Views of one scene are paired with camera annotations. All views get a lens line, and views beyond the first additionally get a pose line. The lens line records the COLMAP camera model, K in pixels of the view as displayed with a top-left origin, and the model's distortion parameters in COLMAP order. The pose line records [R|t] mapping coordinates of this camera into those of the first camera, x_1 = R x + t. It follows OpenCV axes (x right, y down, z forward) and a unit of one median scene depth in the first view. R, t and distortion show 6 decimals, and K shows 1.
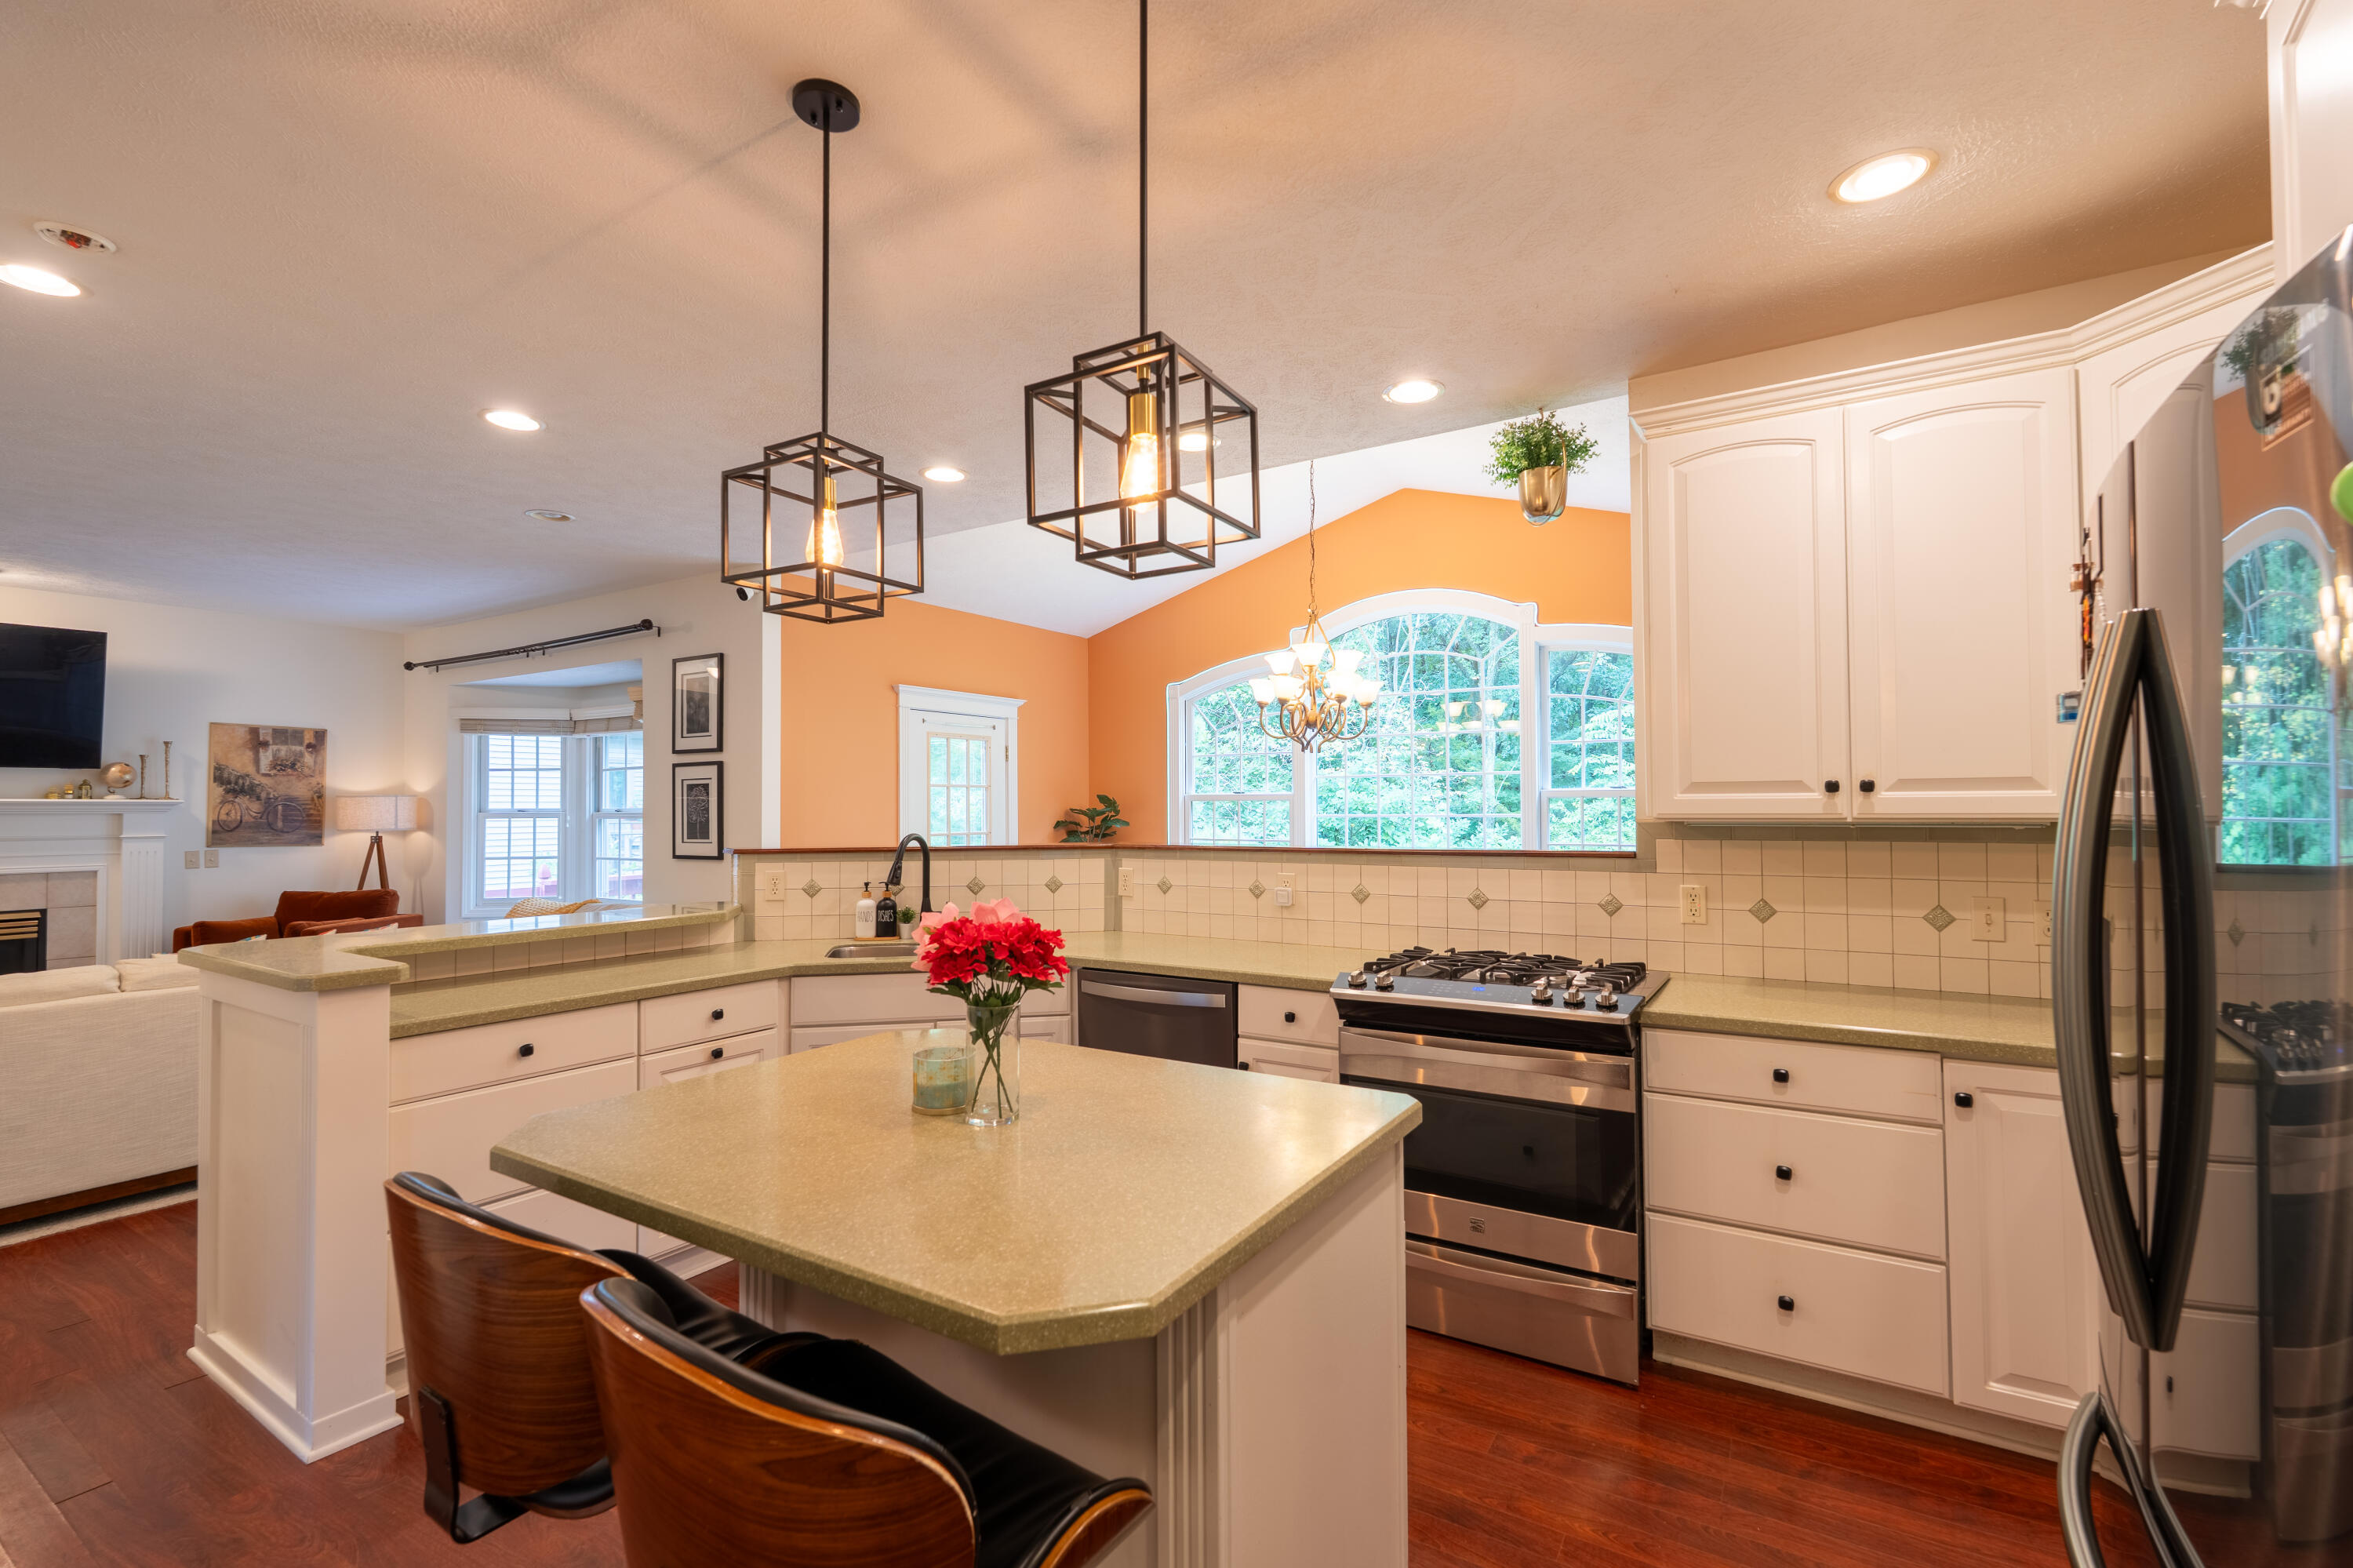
lens RADIAL K [[1023.8, 0, 1176.0], [0, 1023.8, 785.5], [0, 0, 1]] dist [-0.005228, 0.001181]
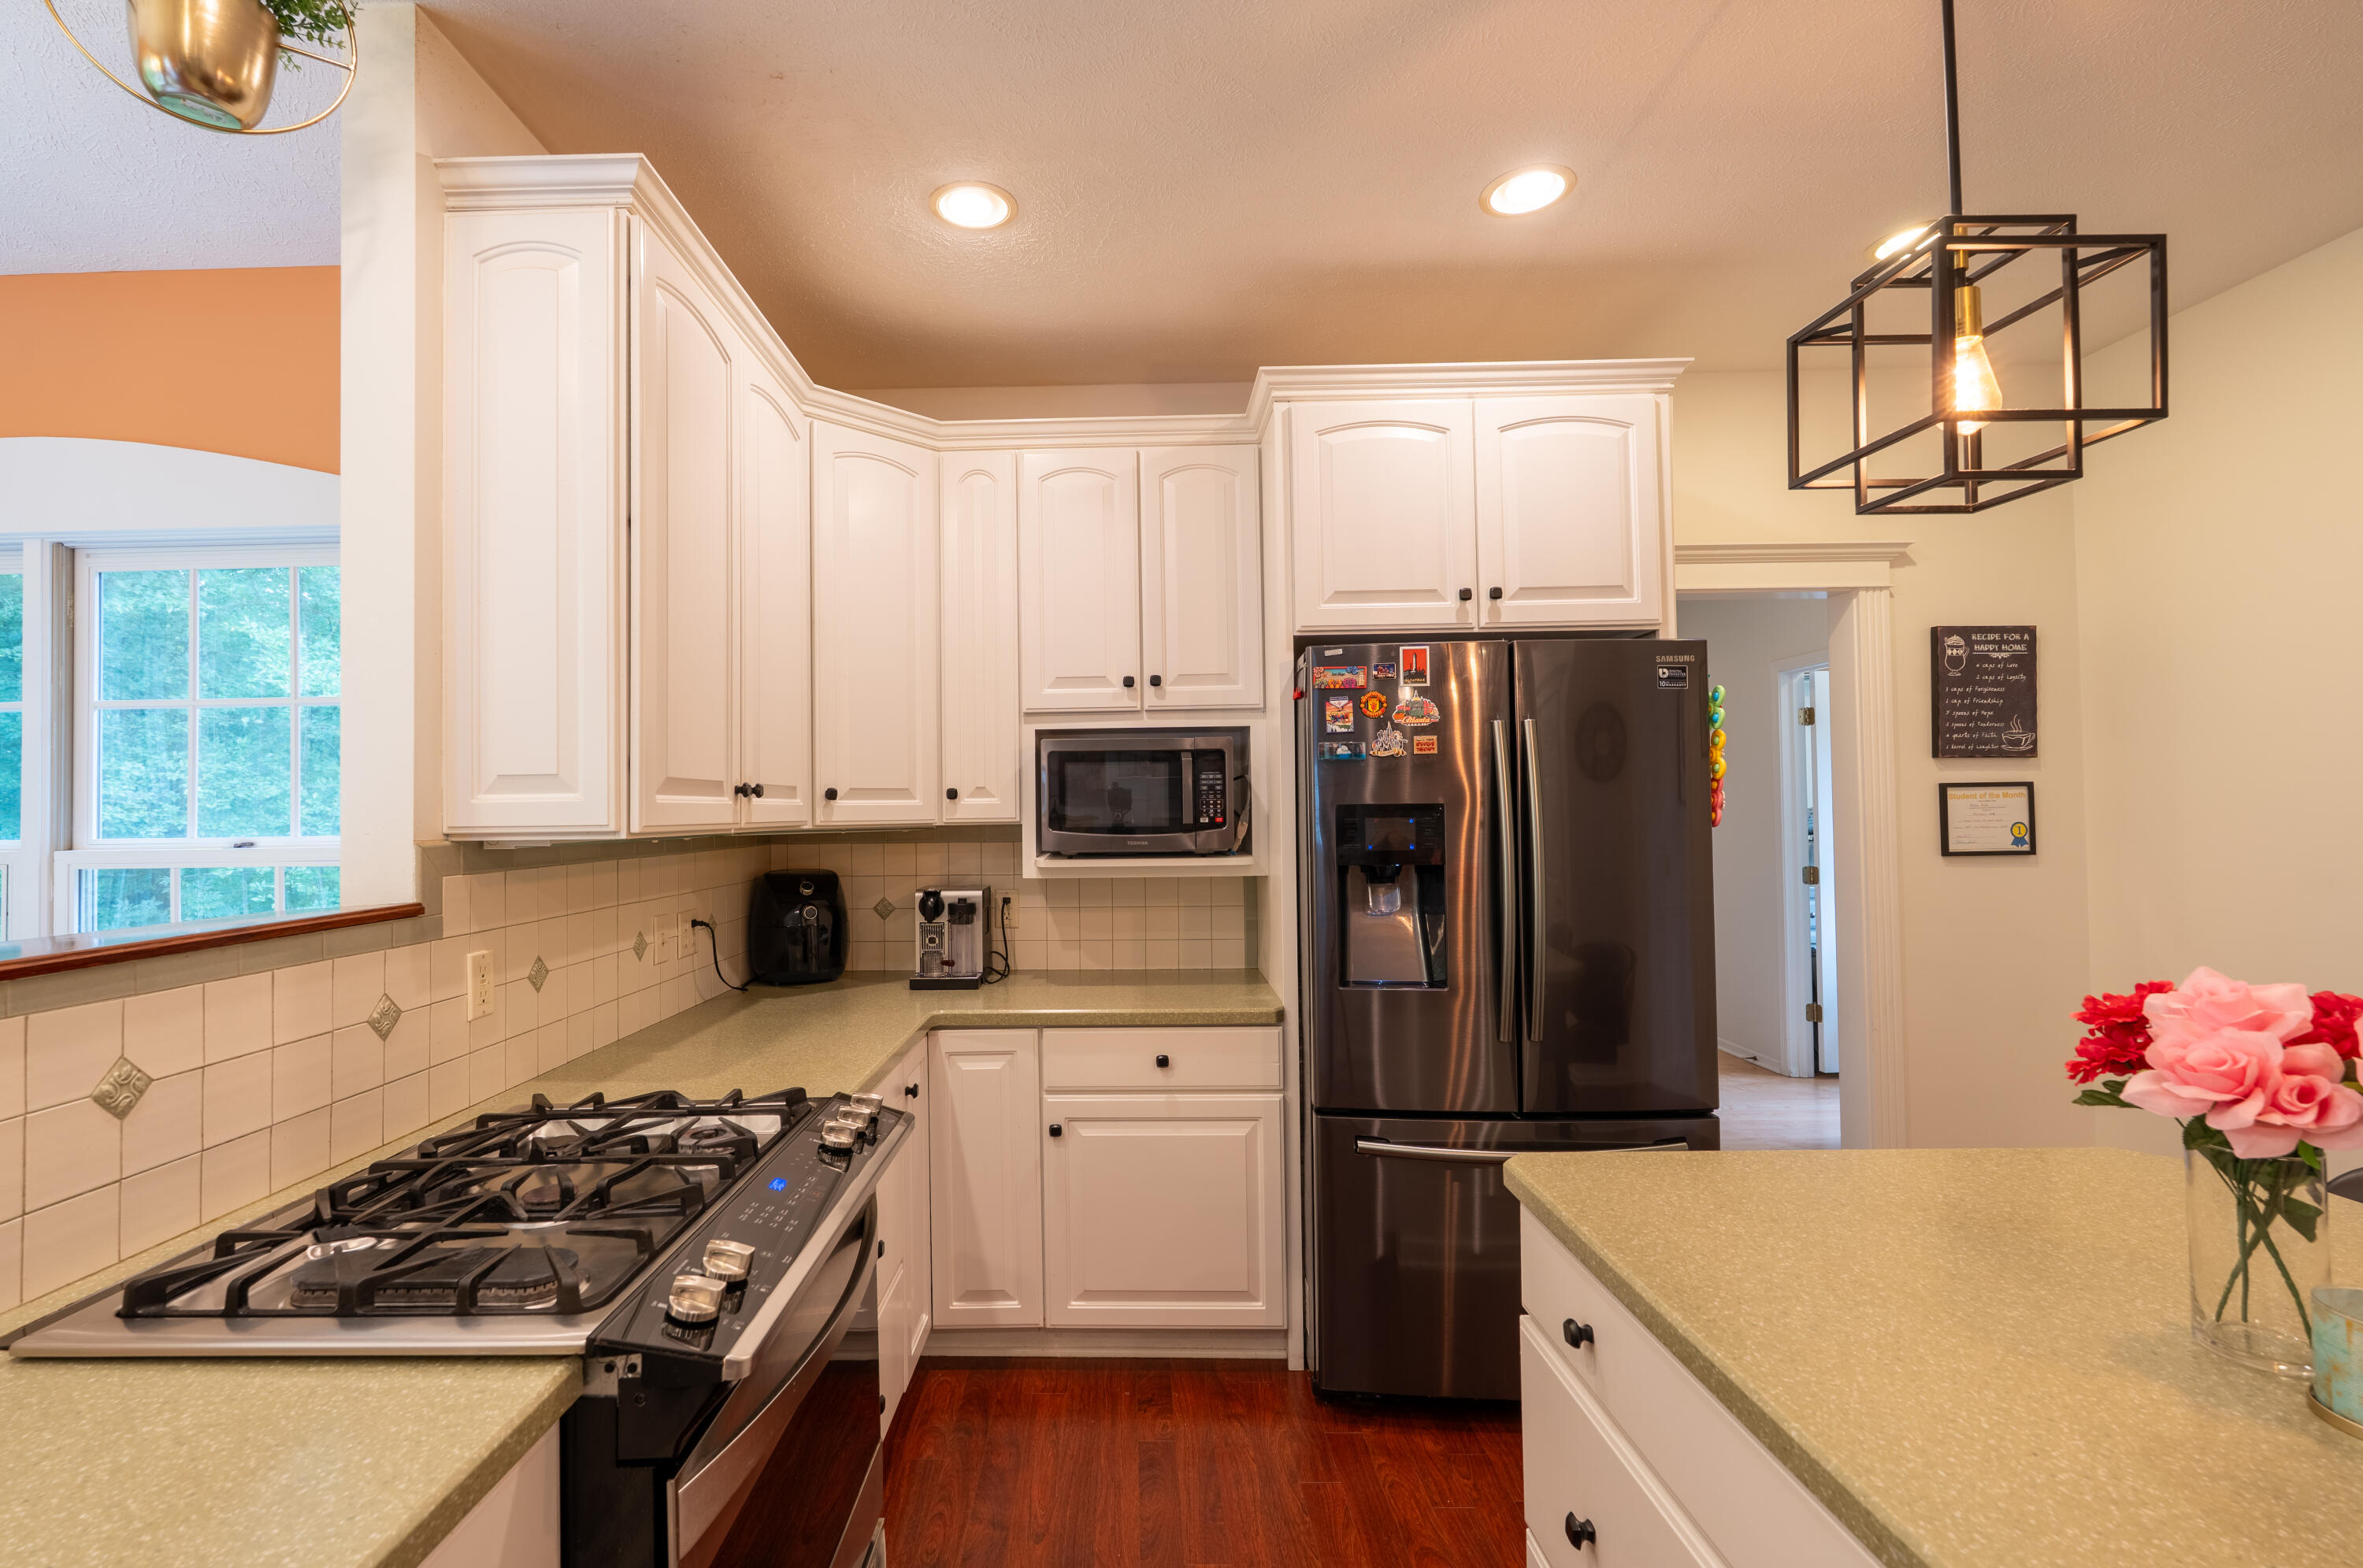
lens RADIAL K [[1028.0, 0, 1084.6], [0, 1028.0, 791.7], [0, 0, 1]] dist [-0.005228, 0.001181]
pose [[-0.497420, 0.028270, 0.867049, -0.169685], [-0.004946, 0.999360, -0.035422, 0.024451], [-0.867496, -0.021908, -0.496962, 0.947513]]
